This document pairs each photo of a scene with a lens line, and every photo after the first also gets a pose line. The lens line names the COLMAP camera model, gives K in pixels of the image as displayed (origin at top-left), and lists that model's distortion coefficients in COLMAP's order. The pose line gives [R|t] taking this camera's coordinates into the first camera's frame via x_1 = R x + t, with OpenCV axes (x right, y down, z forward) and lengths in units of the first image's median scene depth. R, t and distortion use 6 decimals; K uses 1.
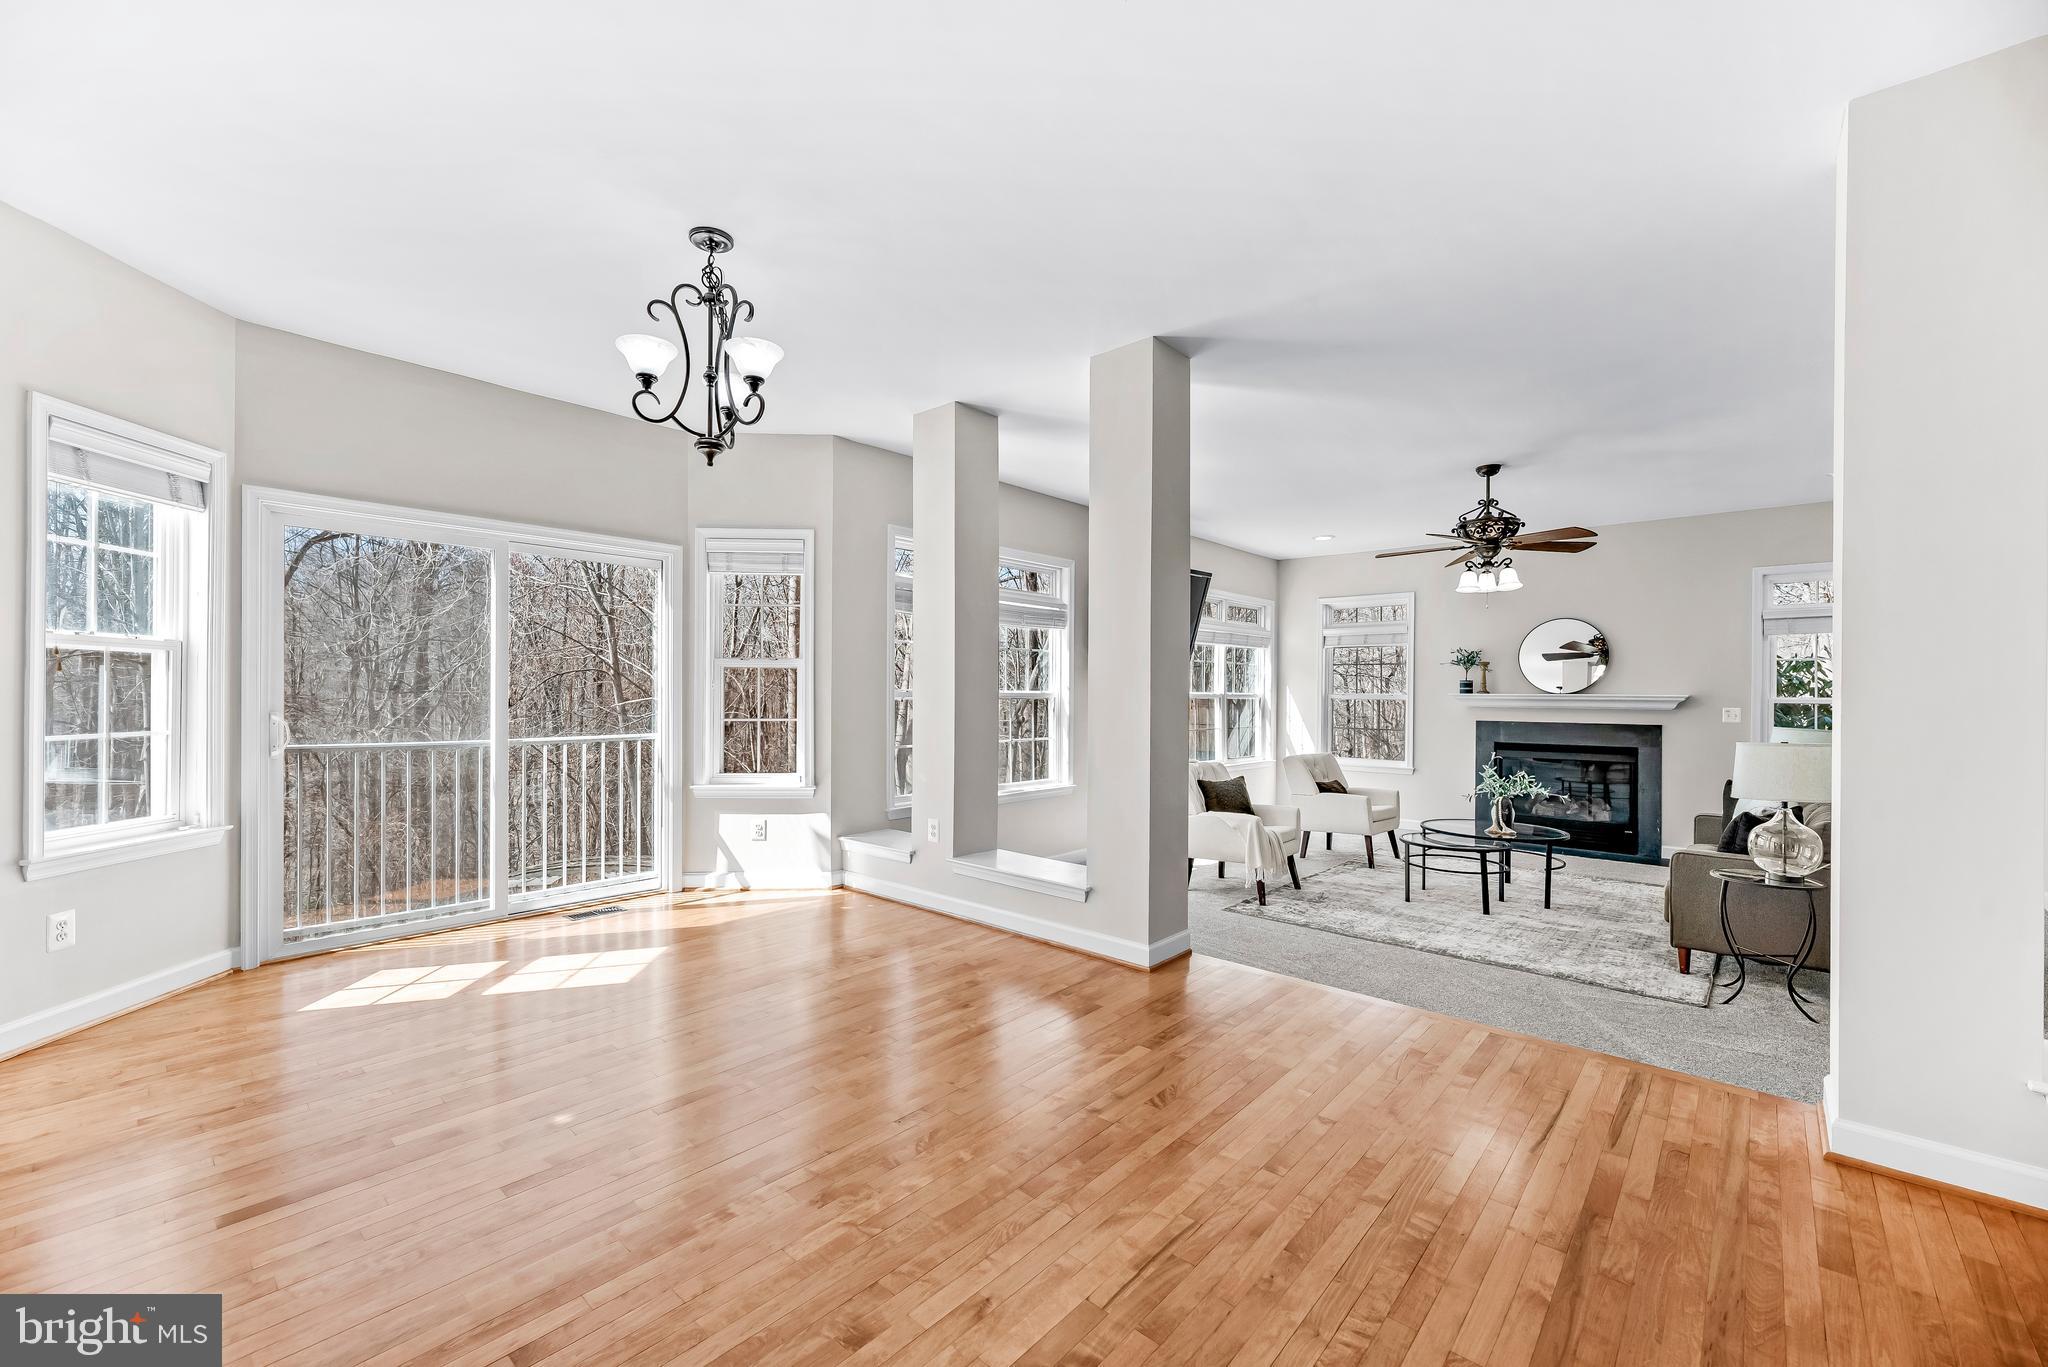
lens RADIAL K [[831.0, 0, 1014.2], [0, 831.0, 697.6], [0, 0, 1]] dist [0.003327, -0.000810]
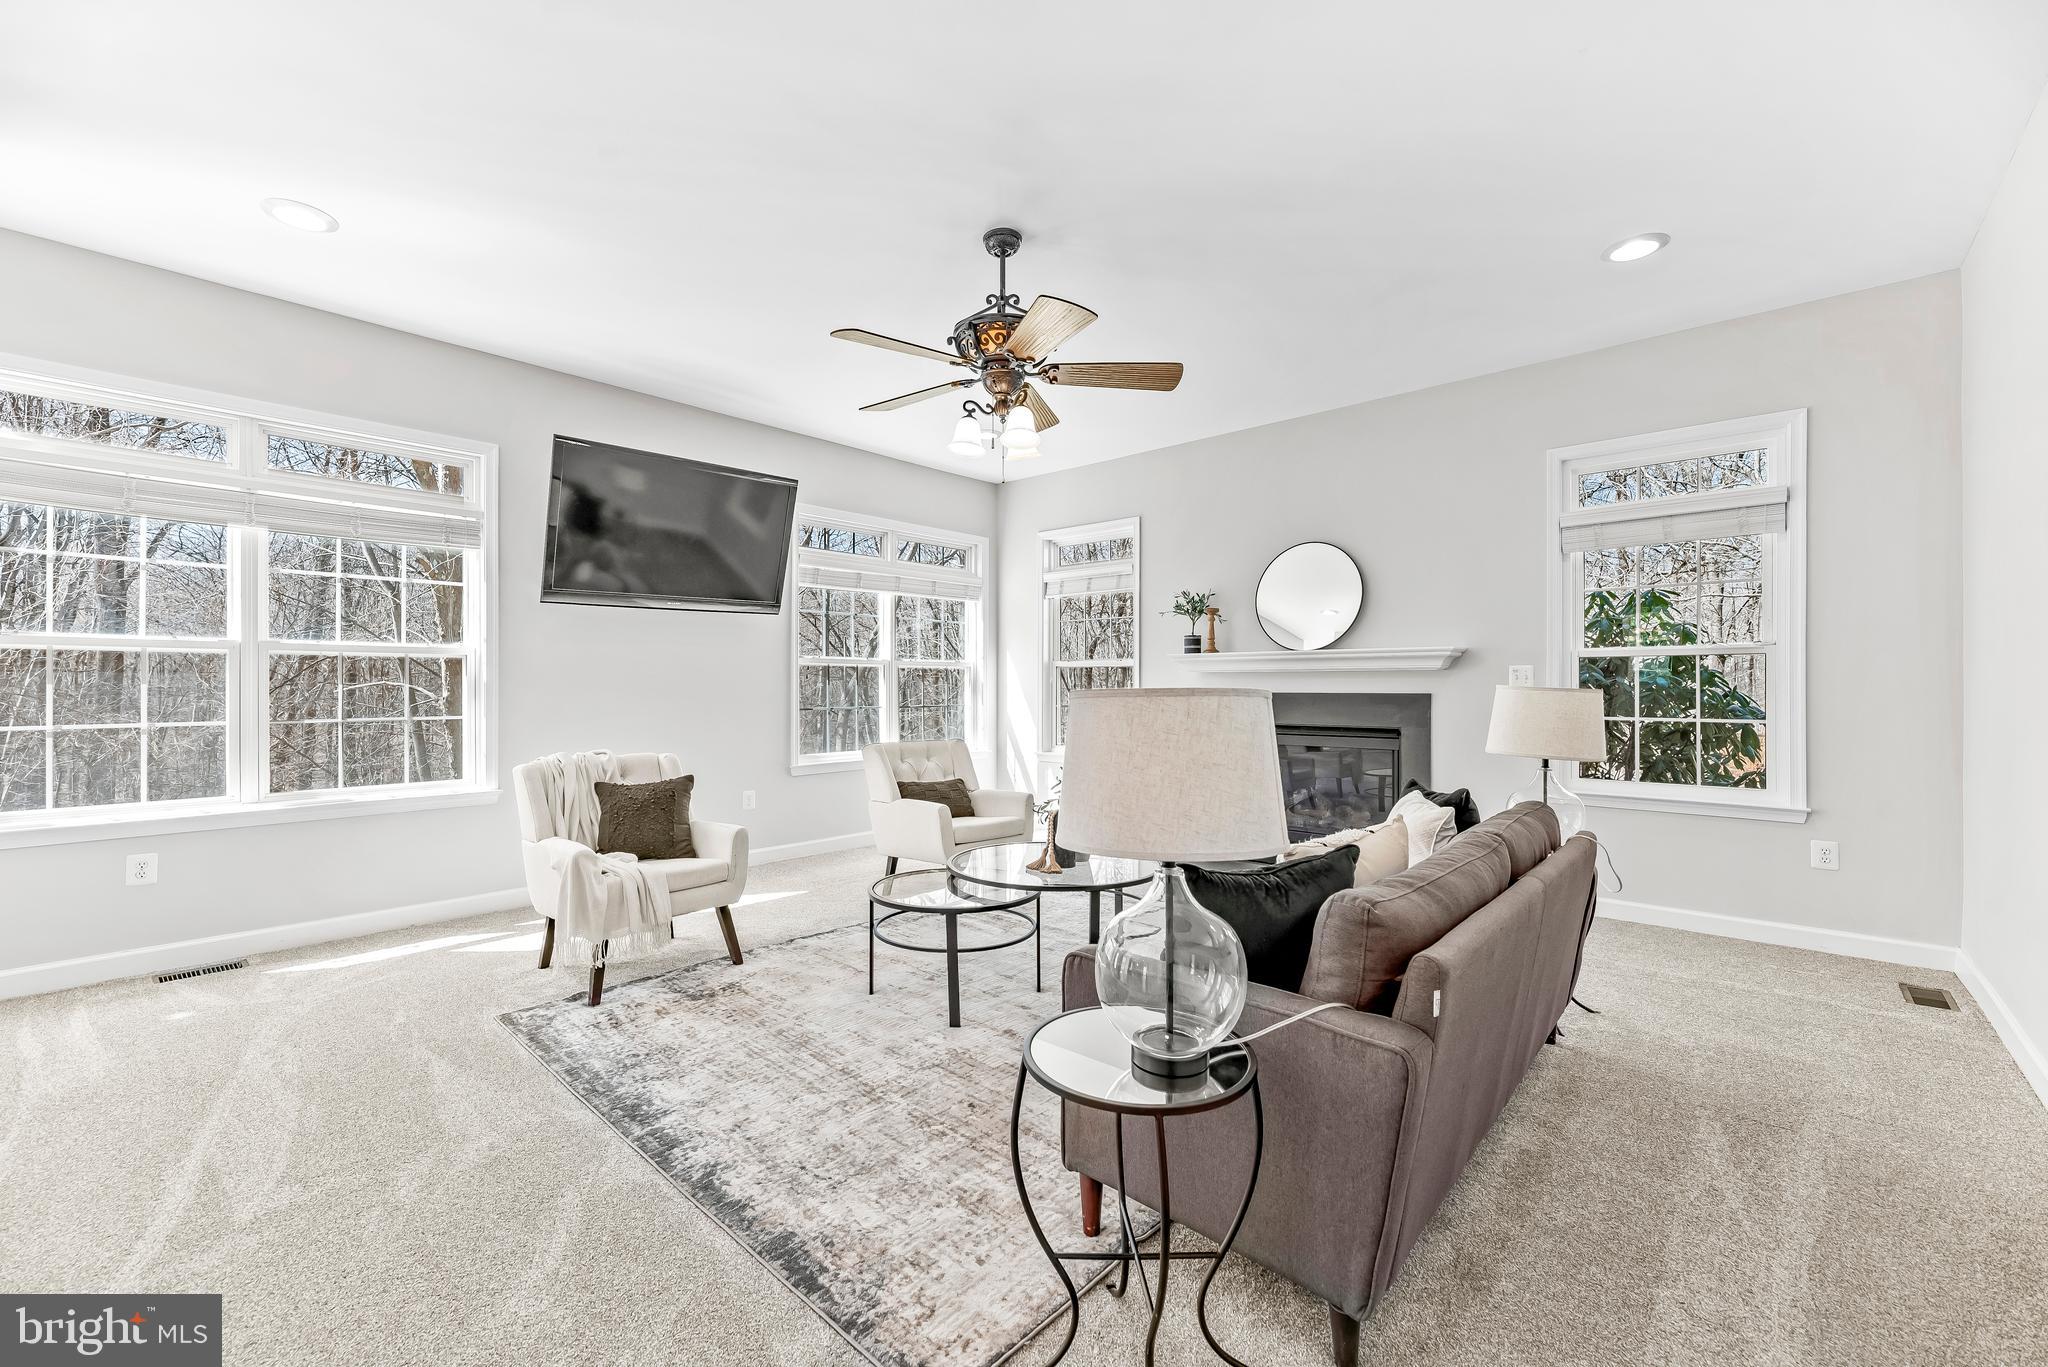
lens RADIAL K [[831.0, 0, 1018.4], [0, 831.0, 683.1], [0, 0, 1]] dist [0.003327, -0.000810]
pose [[0.999949, -0.006227, -0.007943, 0.469471], [0.006159, 0.999945, -0.008457, 0.029298], [0.007995, 0.008407, 0.999933, 0.341315]]
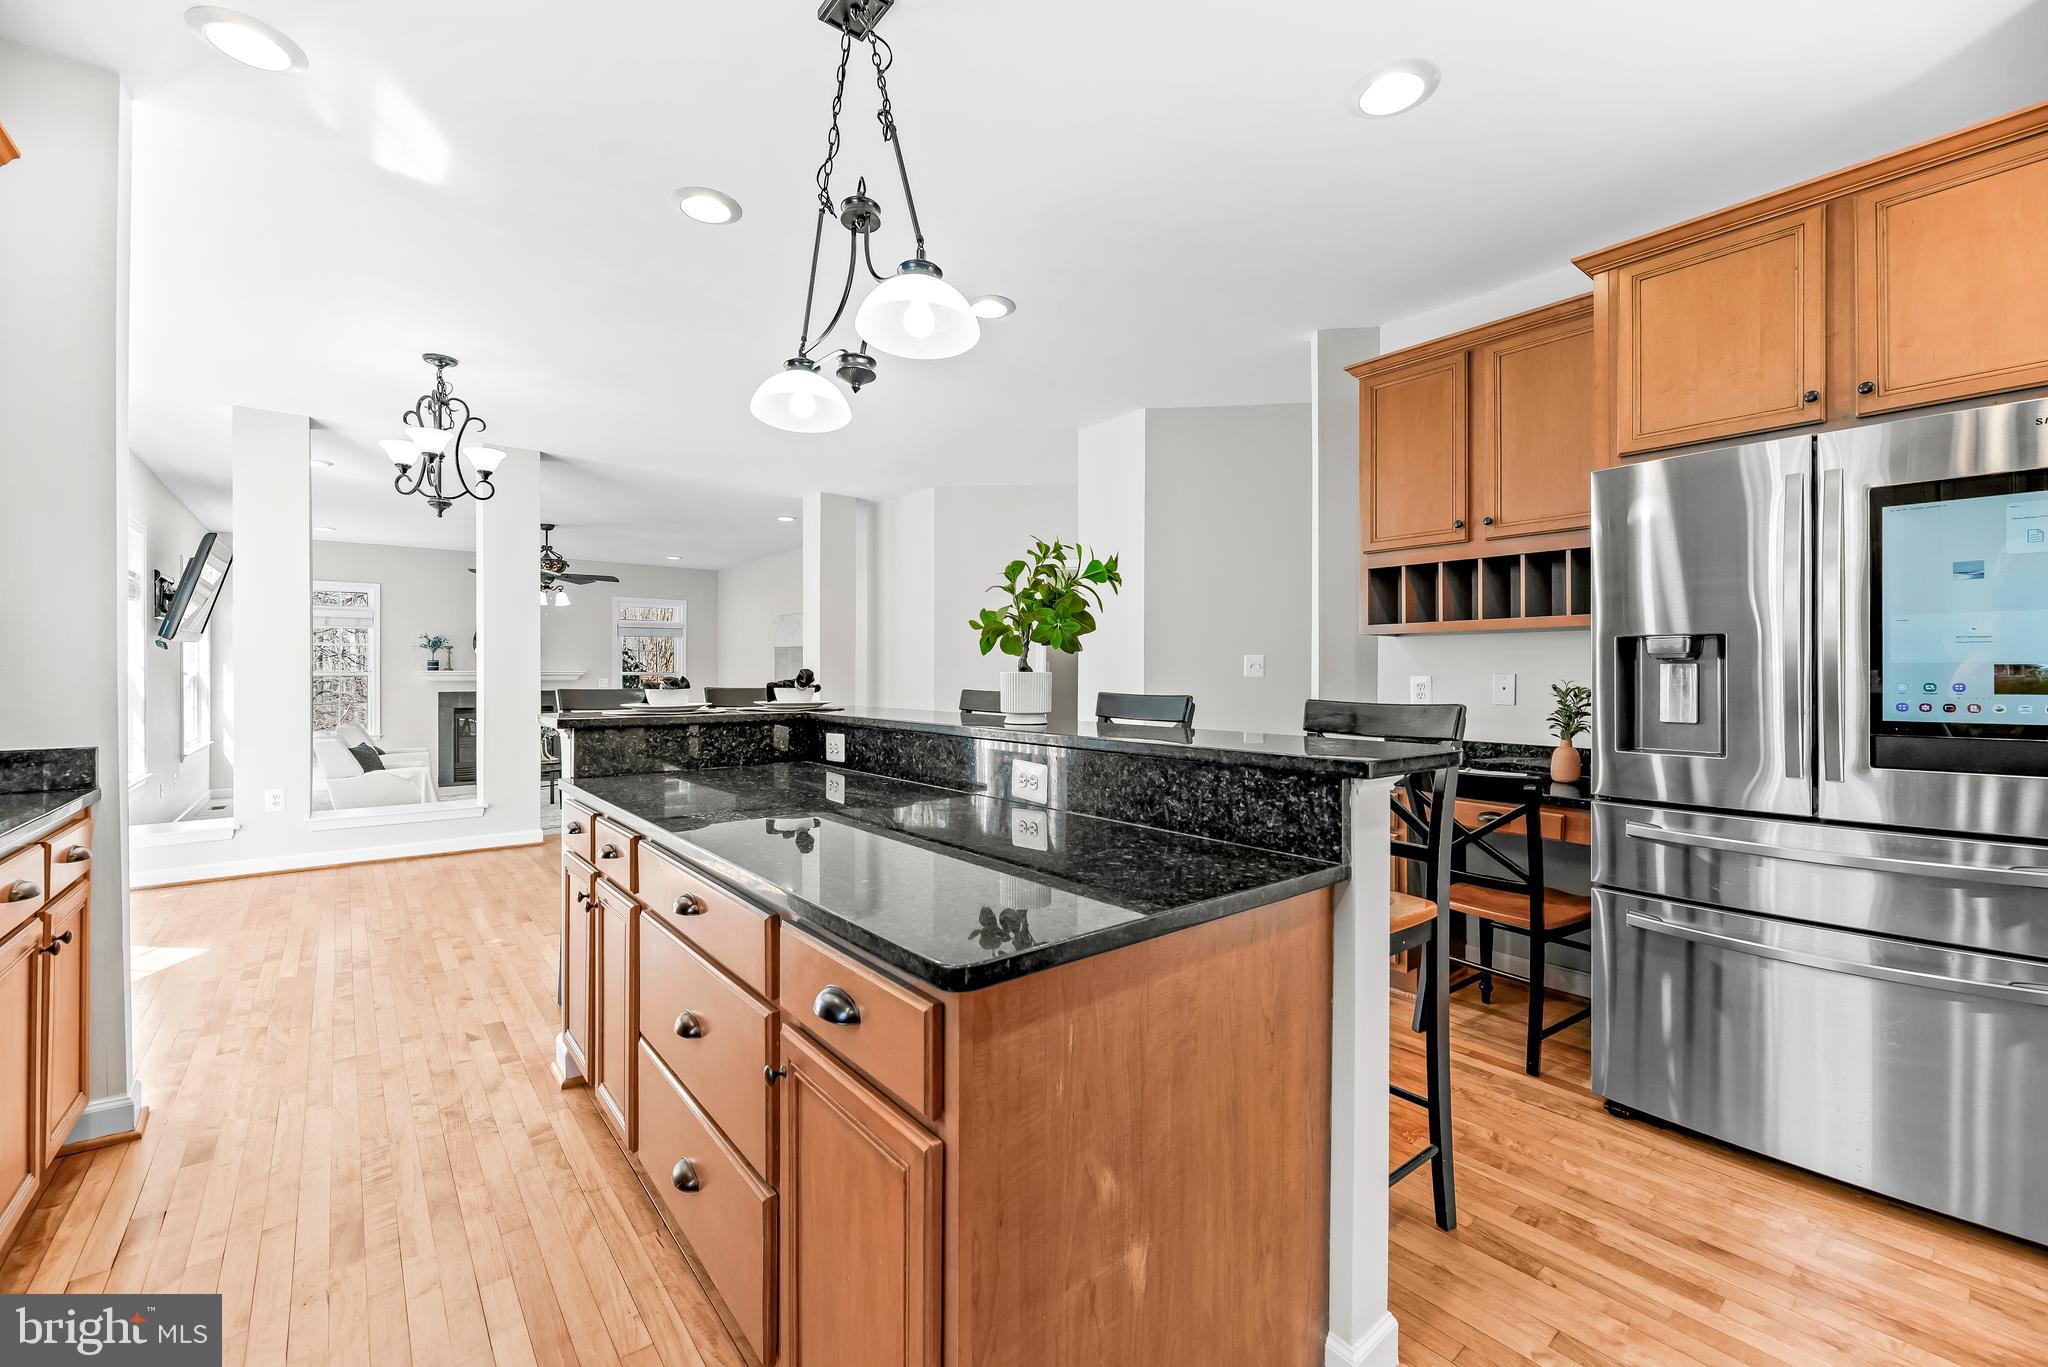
lens RADIAL K [[831.0, 0, 1019.6], [0, 831.0, 685.2], [0, 0, 1]] dist [0.003327, -0.000810]
pose [[0.153726, -0.022863, 0.987849, -0.659837], [0.004986, 0.999737, 0.022363, -0.007800], [-0.988101, 0.001487, 0.153799, -0.081035]]
